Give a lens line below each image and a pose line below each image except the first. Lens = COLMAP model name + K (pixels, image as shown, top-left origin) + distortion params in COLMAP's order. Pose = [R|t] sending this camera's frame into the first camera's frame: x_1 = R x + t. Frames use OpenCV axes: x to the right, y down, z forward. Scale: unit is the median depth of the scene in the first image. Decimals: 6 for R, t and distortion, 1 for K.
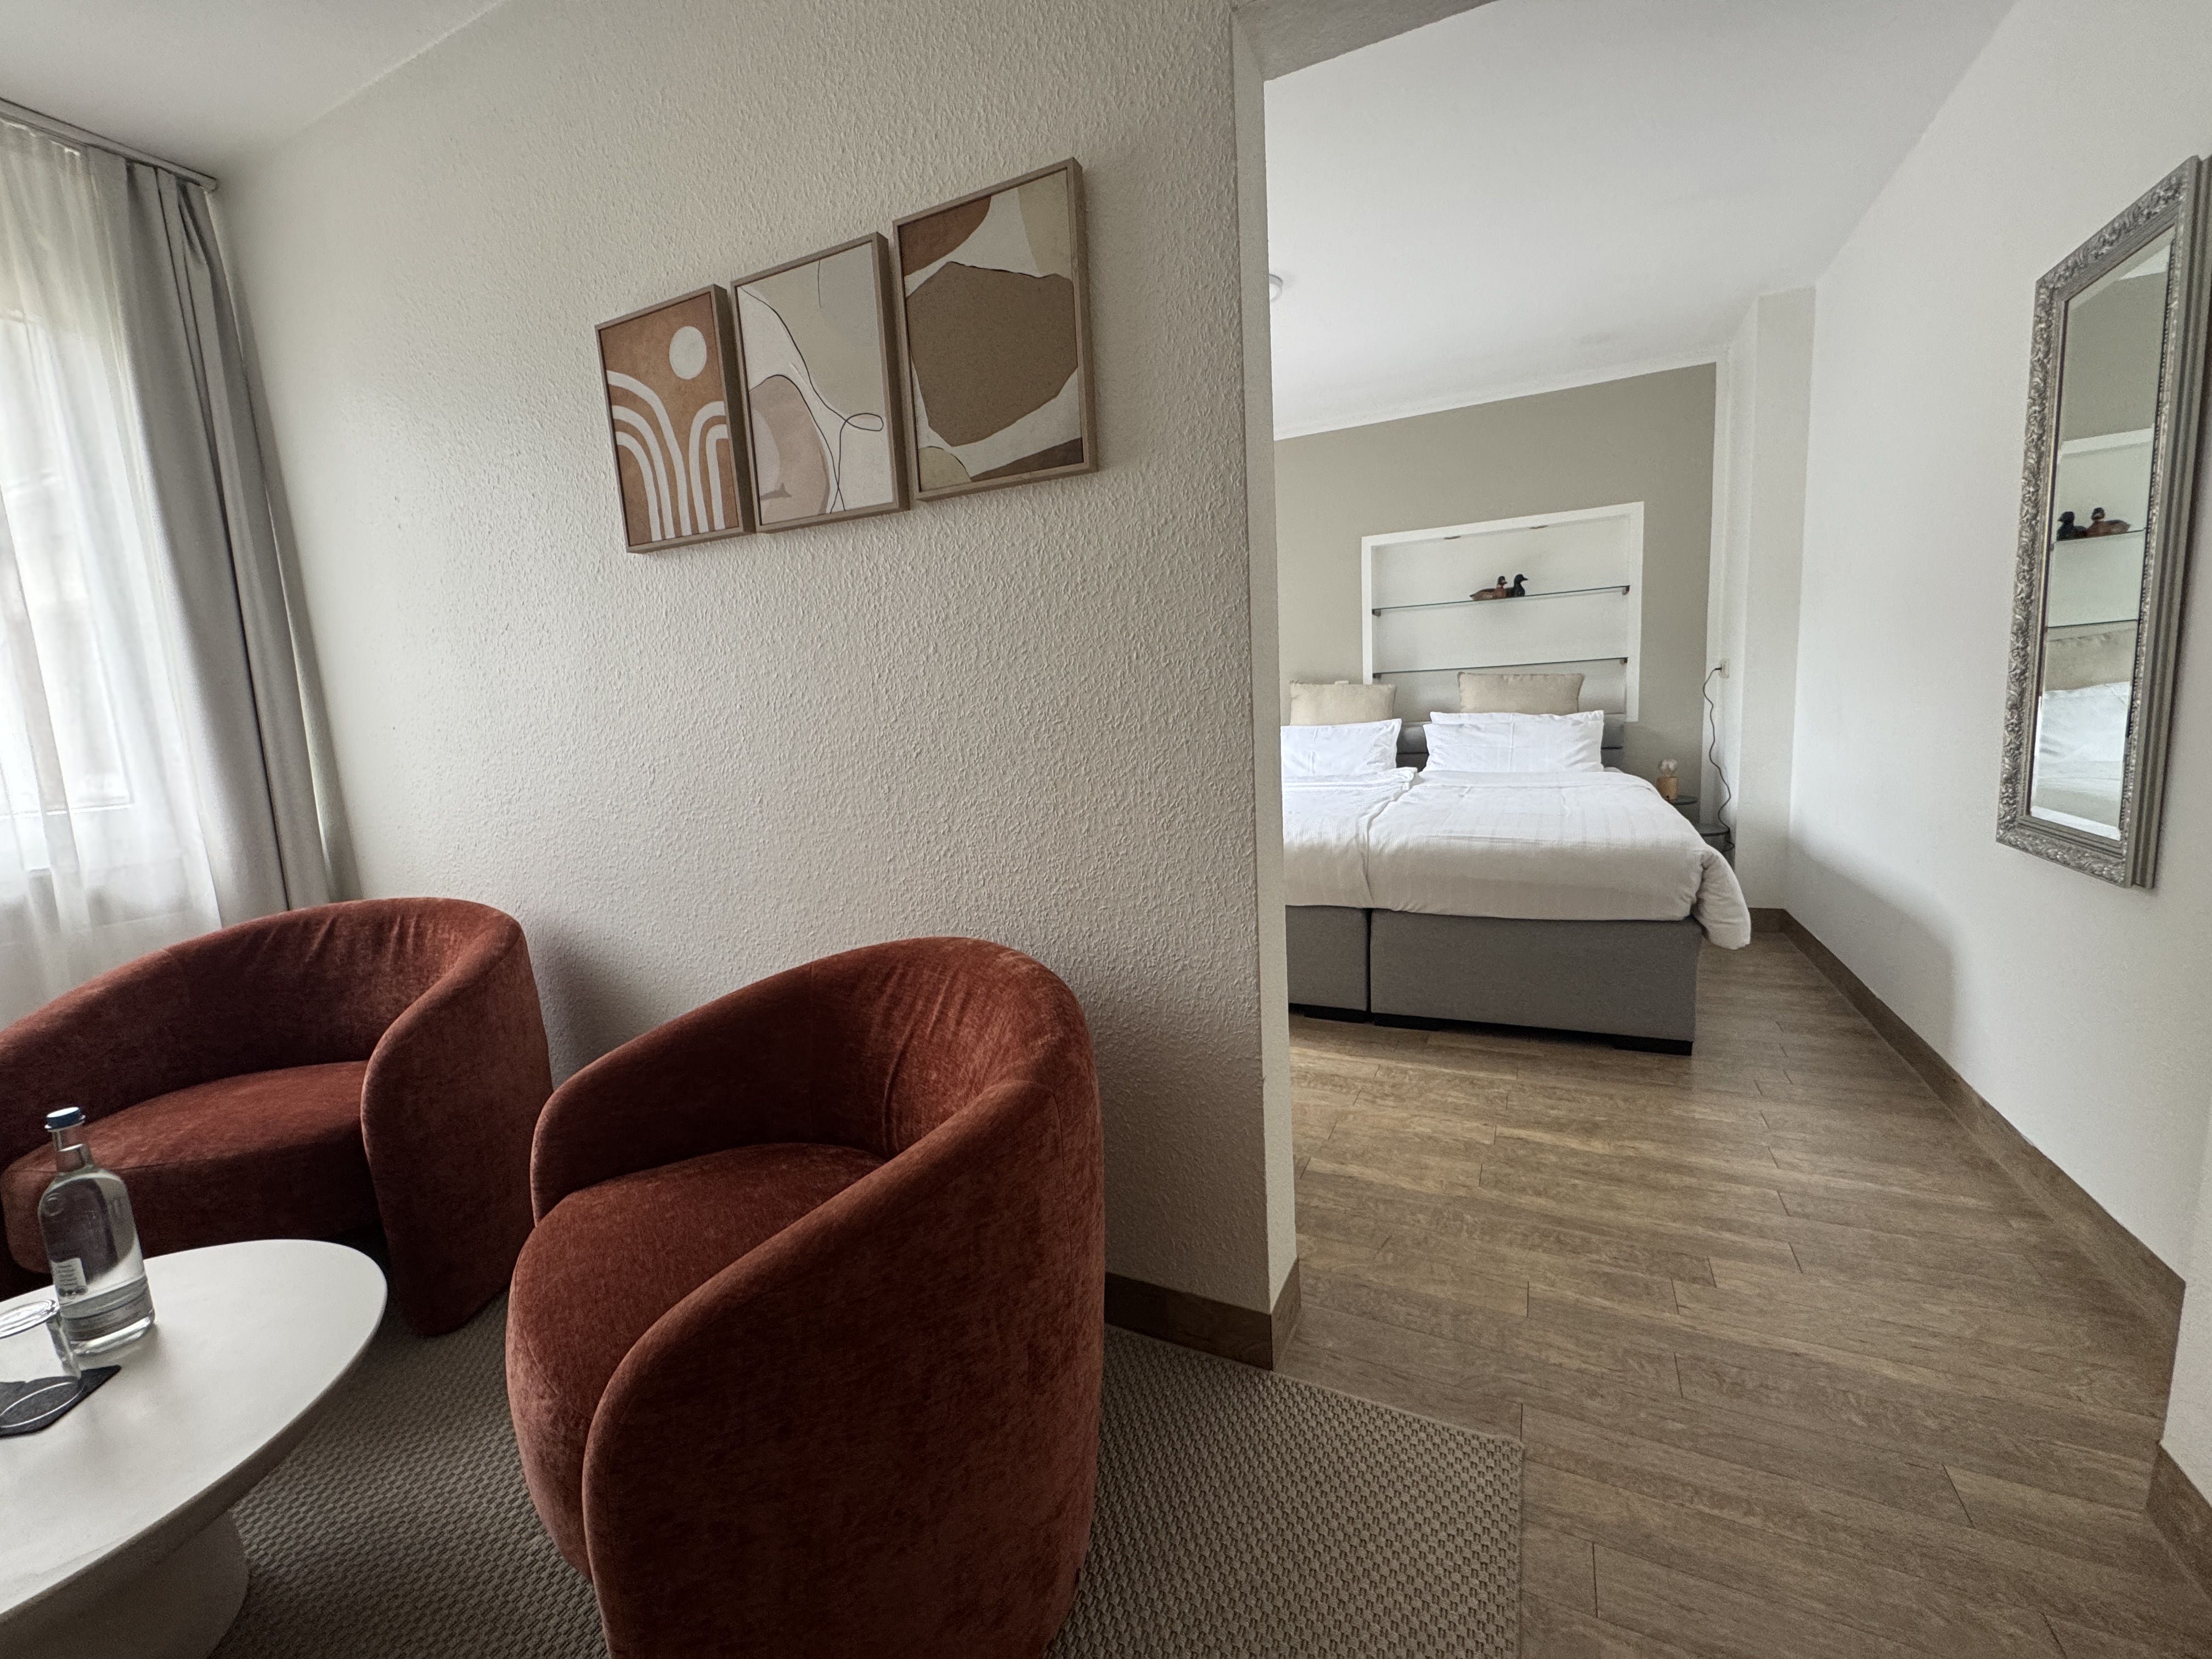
lens RADIAL K [[890.8, 0, 1107.3], [0, 890.8, 819.4], [0, 0, 1]] dist [-0.000119, 0.001009]
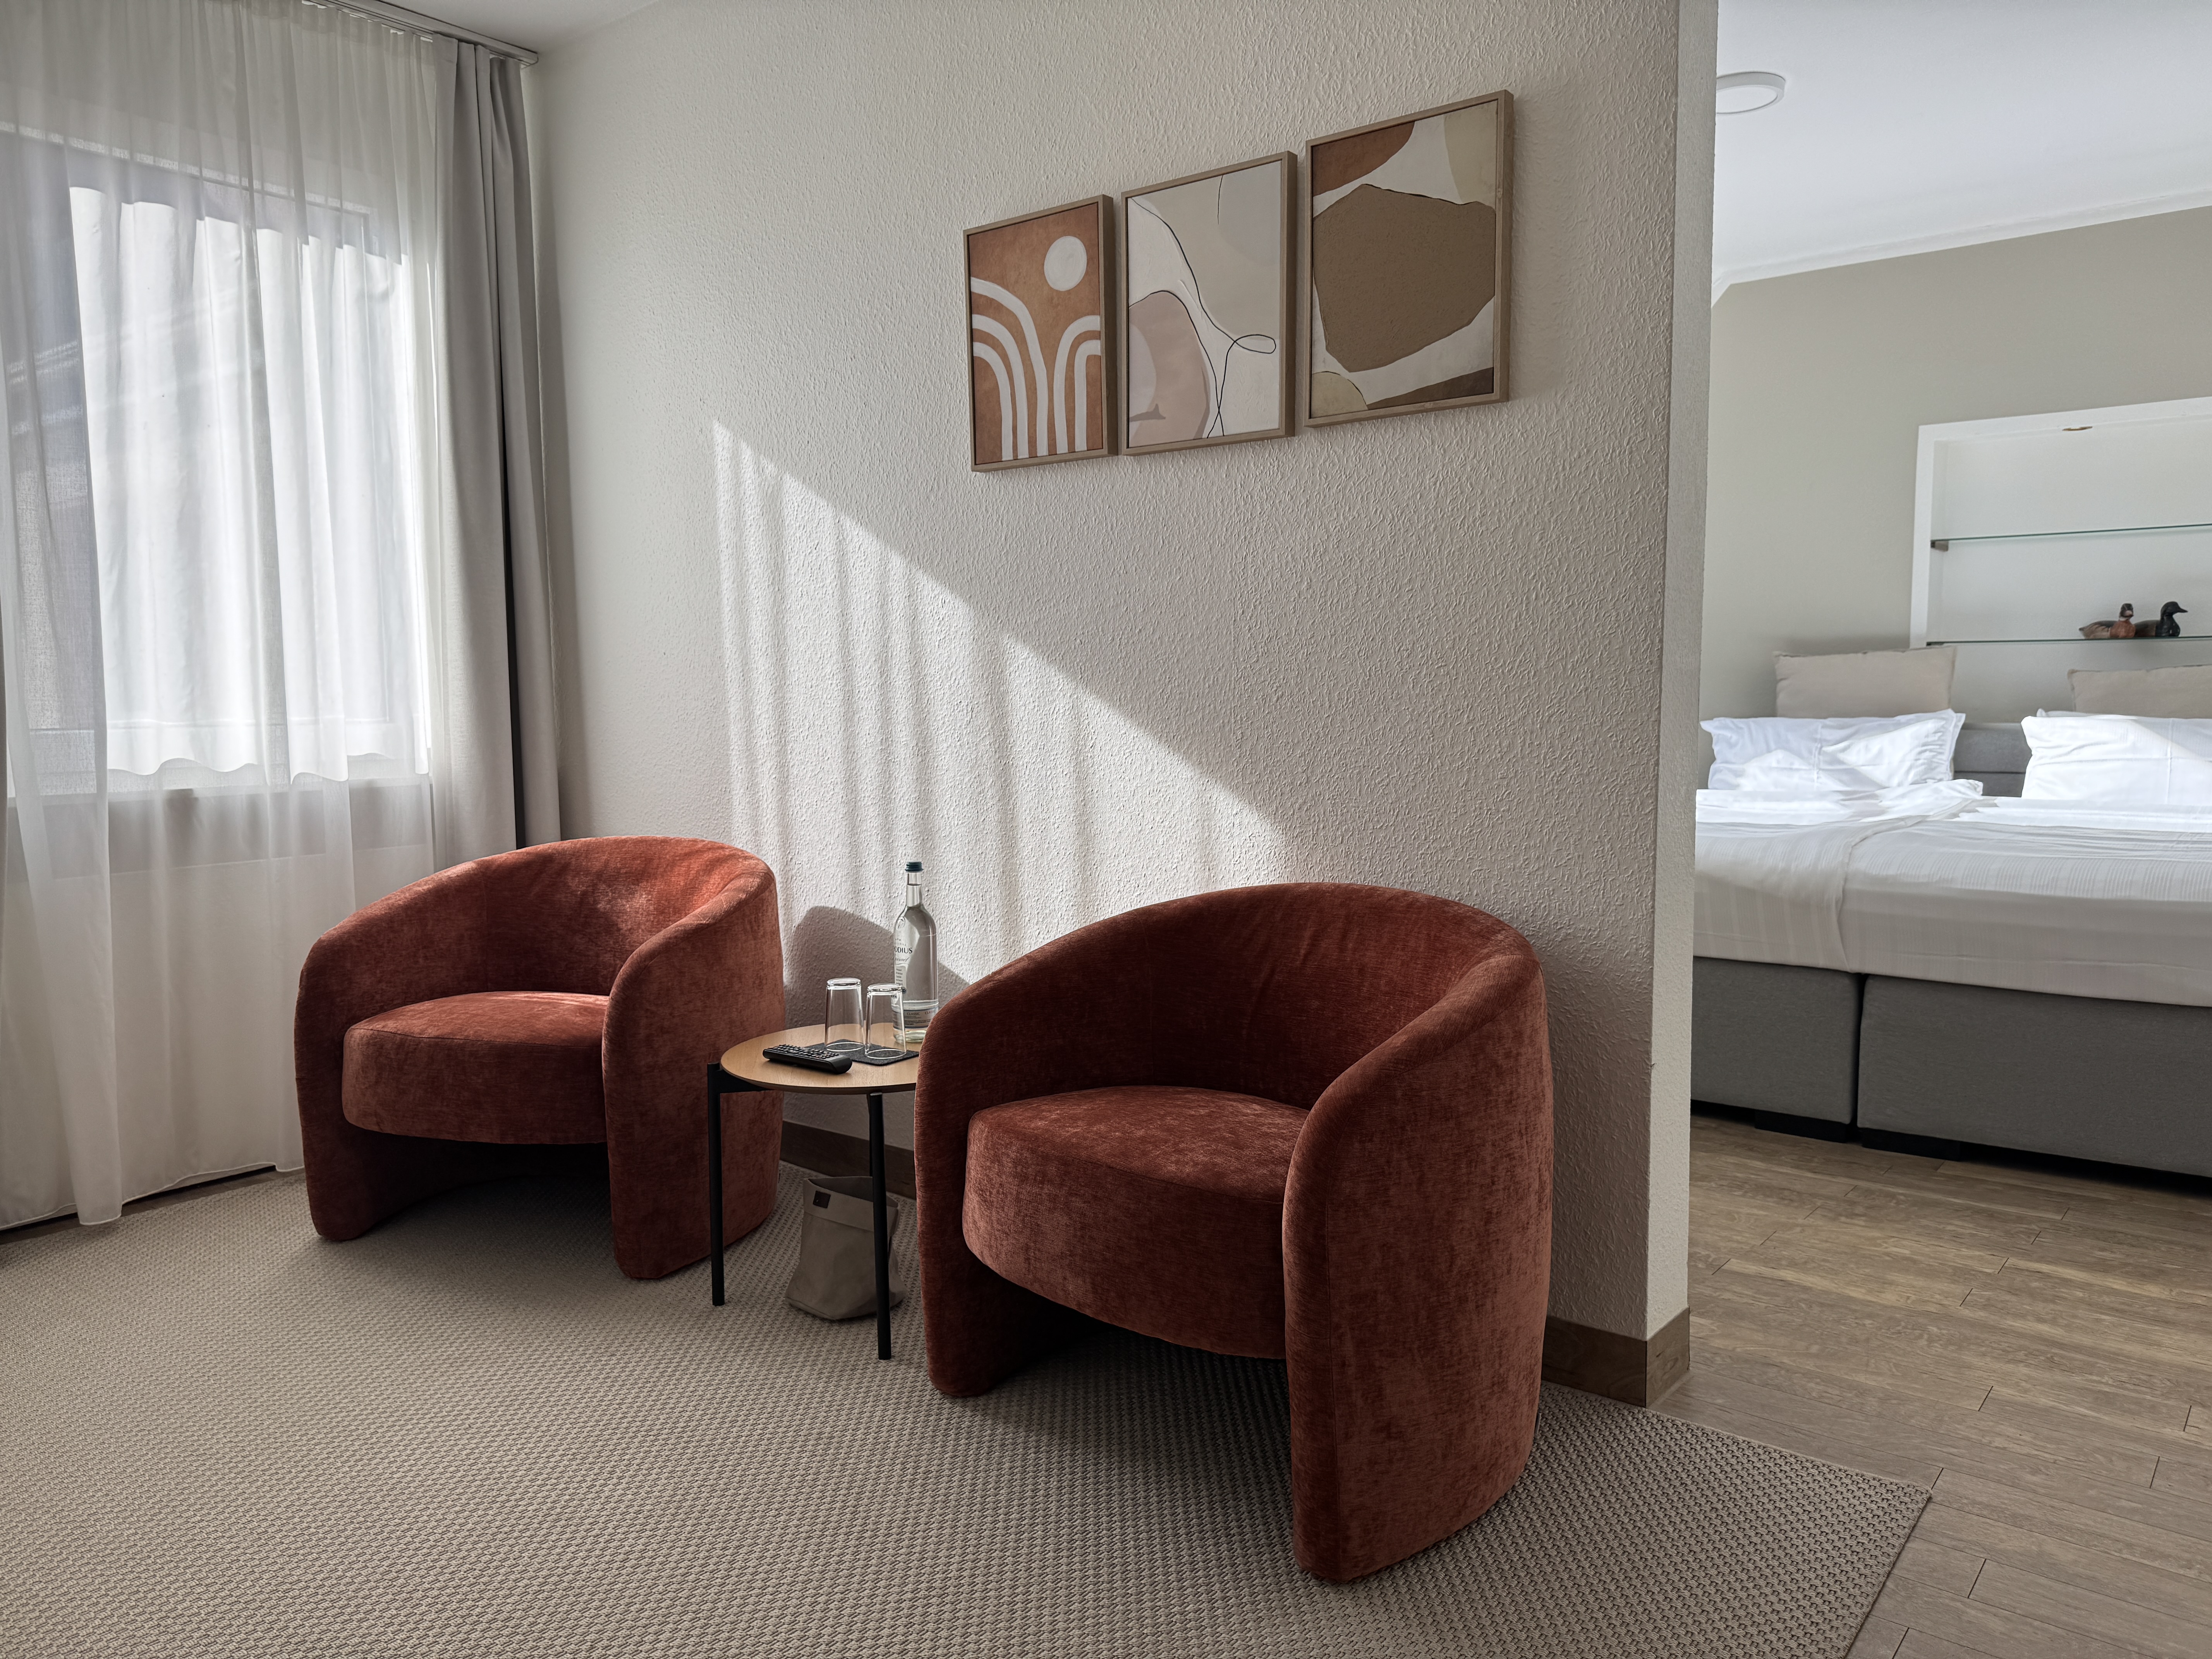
lens RADIAL K [[1576.7, 0, 1099.0], [0, 1576.7, 840.7], [0, 0, 1]] dist [0.054533, -0.059605]
pose [[0.972584, 0.064843, -0.223330, -0.021933], [-0.071862, 0.997139, -0.023439, 0.124320], [0.221172, 0.038845, 0.974461, -0.615878]]
